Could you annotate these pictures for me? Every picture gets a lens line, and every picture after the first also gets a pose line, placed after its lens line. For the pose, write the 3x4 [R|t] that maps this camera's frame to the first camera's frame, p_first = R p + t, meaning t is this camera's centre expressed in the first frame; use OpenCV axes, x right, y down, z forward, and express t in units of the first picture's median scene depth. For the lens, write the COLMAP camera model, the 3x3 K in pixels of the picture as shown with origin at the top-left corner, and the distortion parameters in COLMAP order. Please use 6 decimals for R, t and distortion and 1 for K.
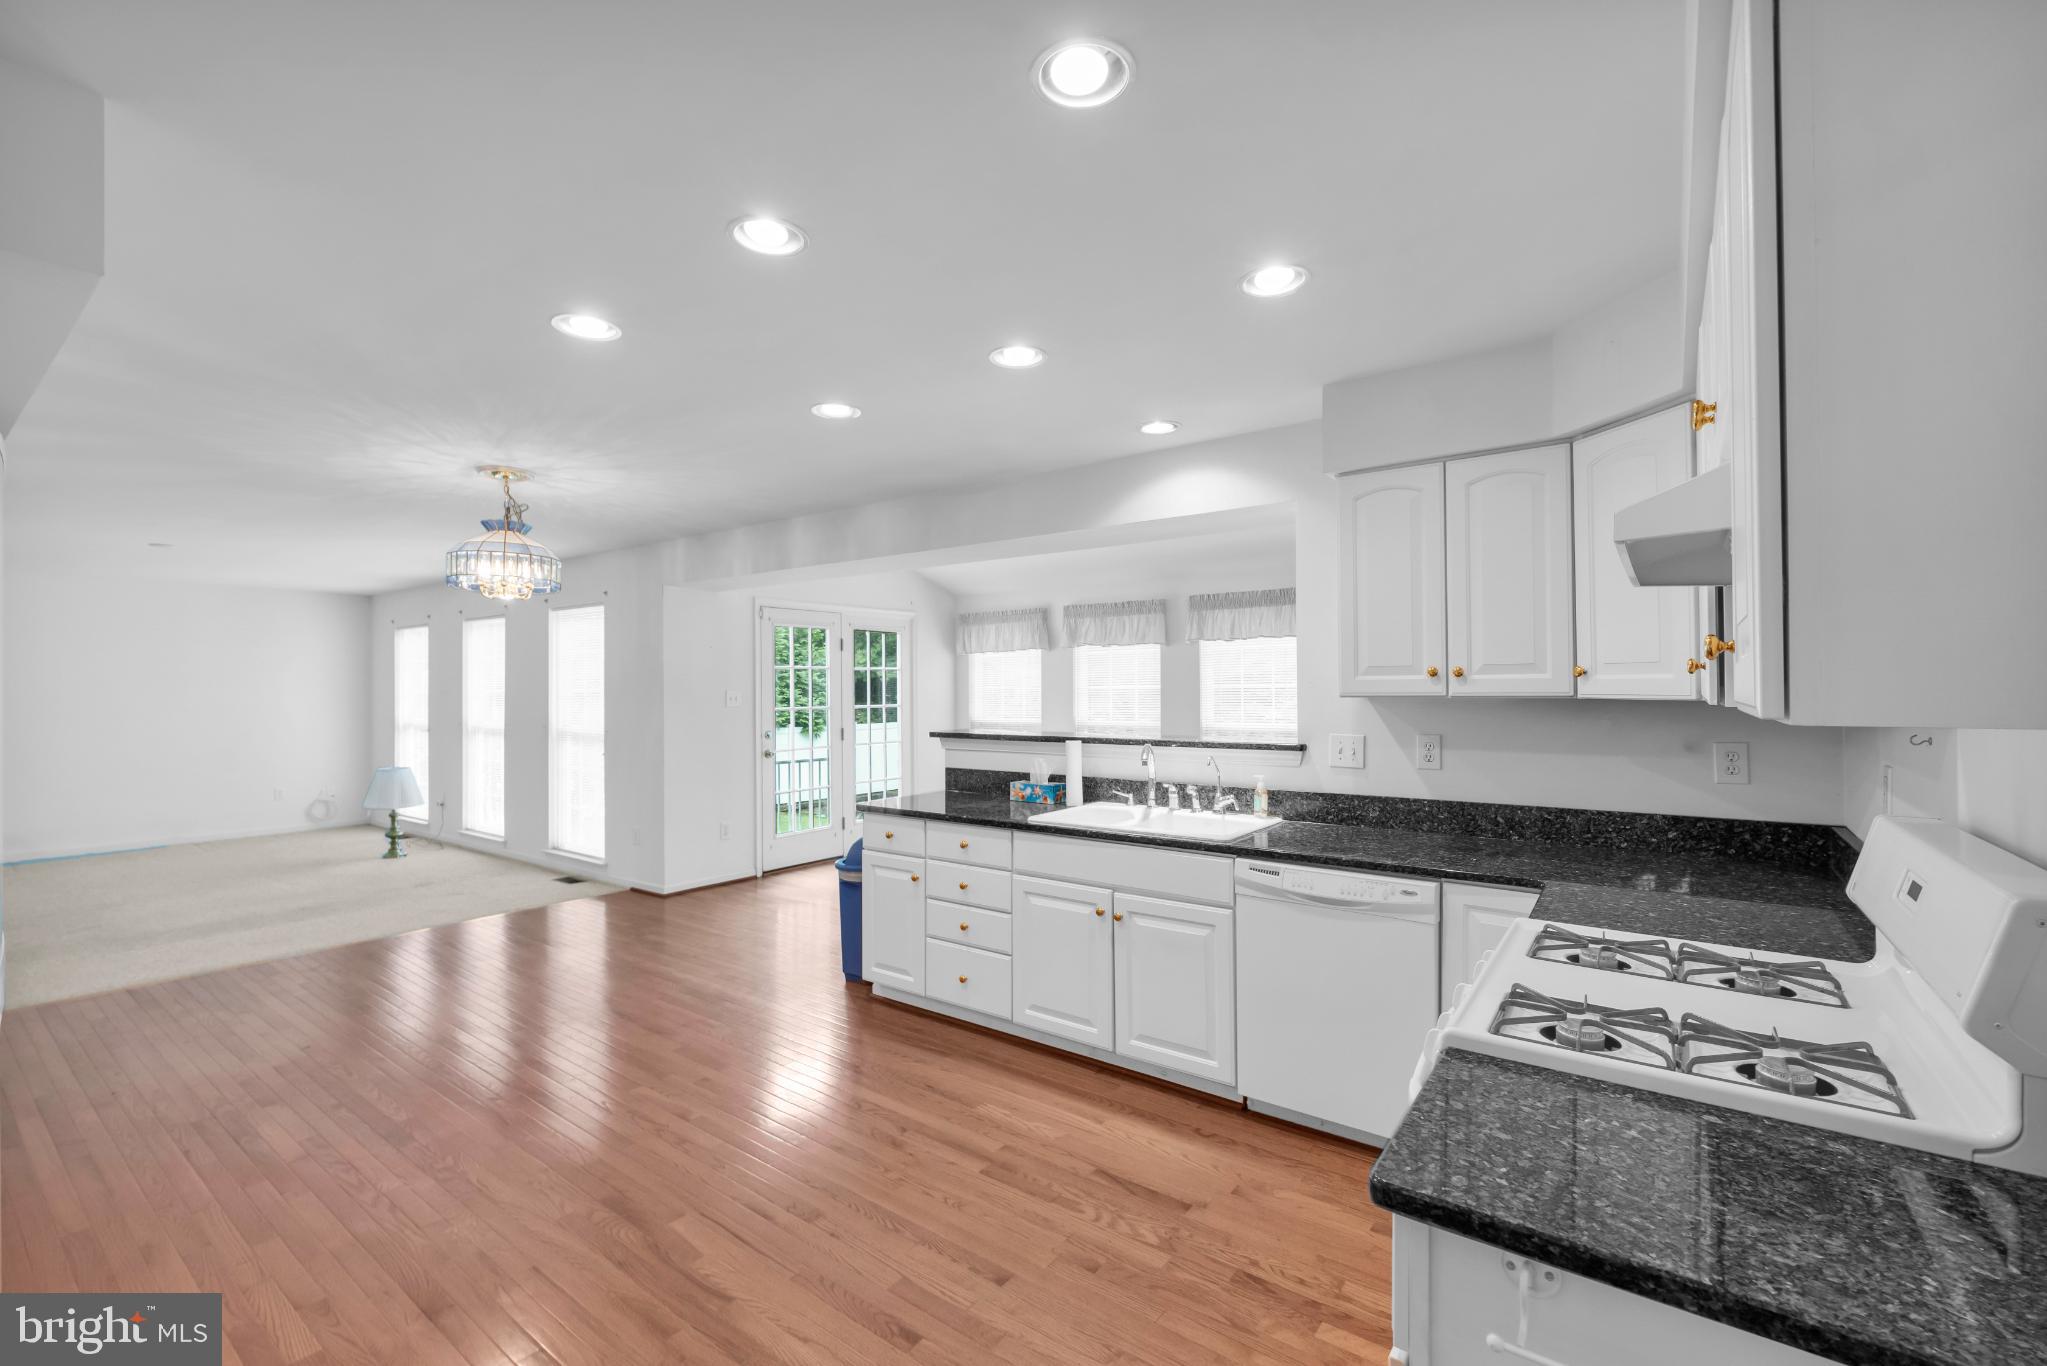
lens RADIAL K [[894.4, 0, 1020.3], [0, 894.4, 683.3], [0, 0, 1]] dist [0.001298, 0.000035]
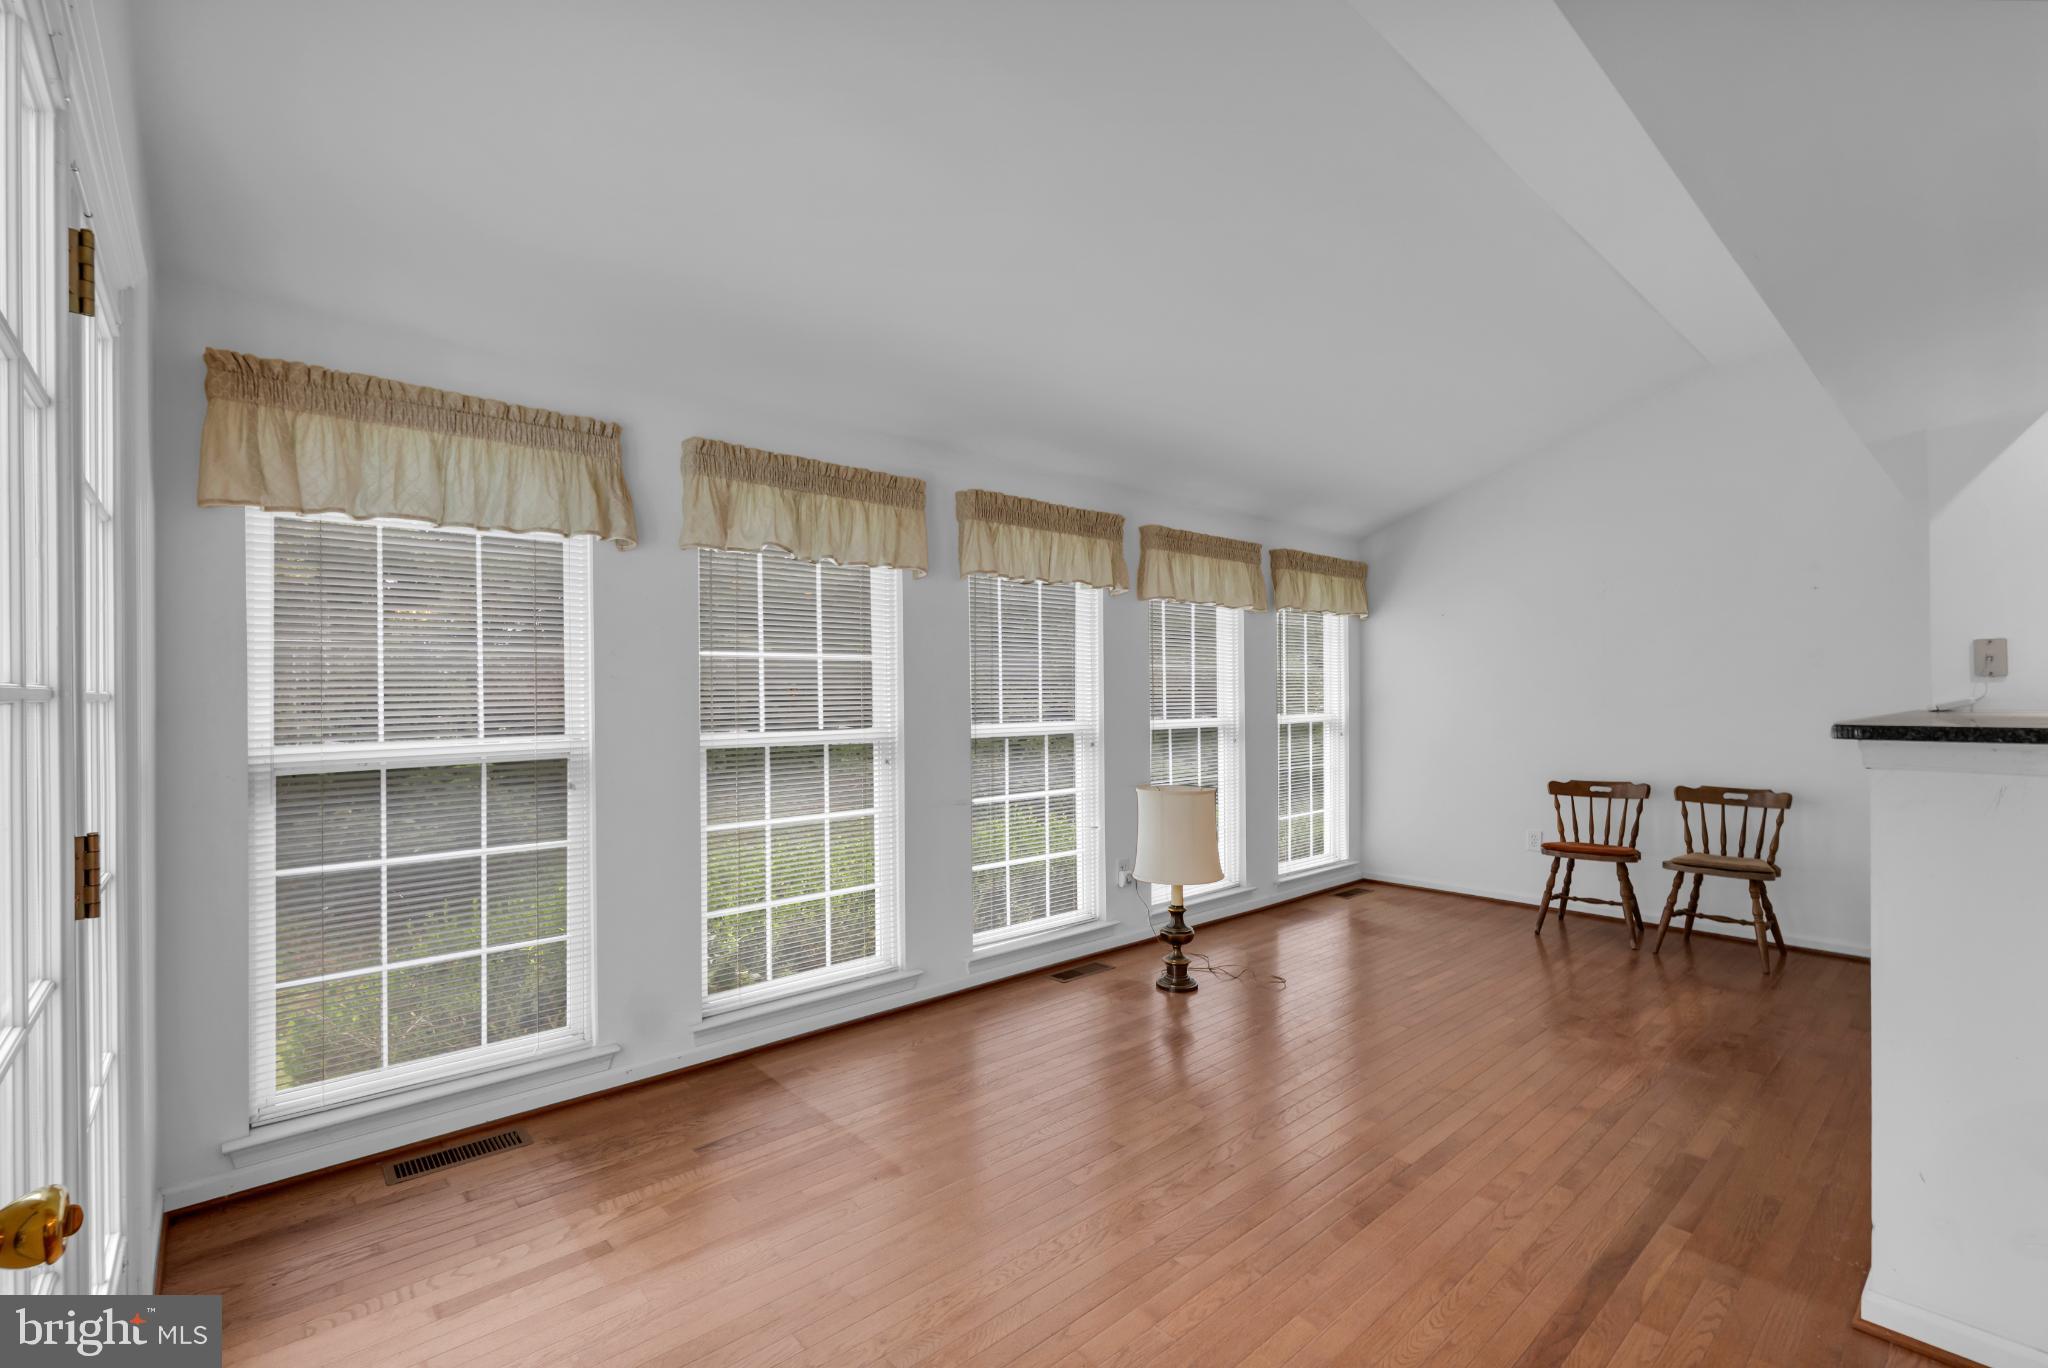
lens RADIAL K [[894.8, 0, 1008.5], [0, 894.8, 697.6], [0, 0, 1]] dist [0.001298, 0.000035]
pose [[0.191229, 0.006125, 0.981526, -0.602393], [-0.001366, 0.999981, -0.005975, 0.053681], [-0.981544, -0.000198, 0.191234, 1.587768]]
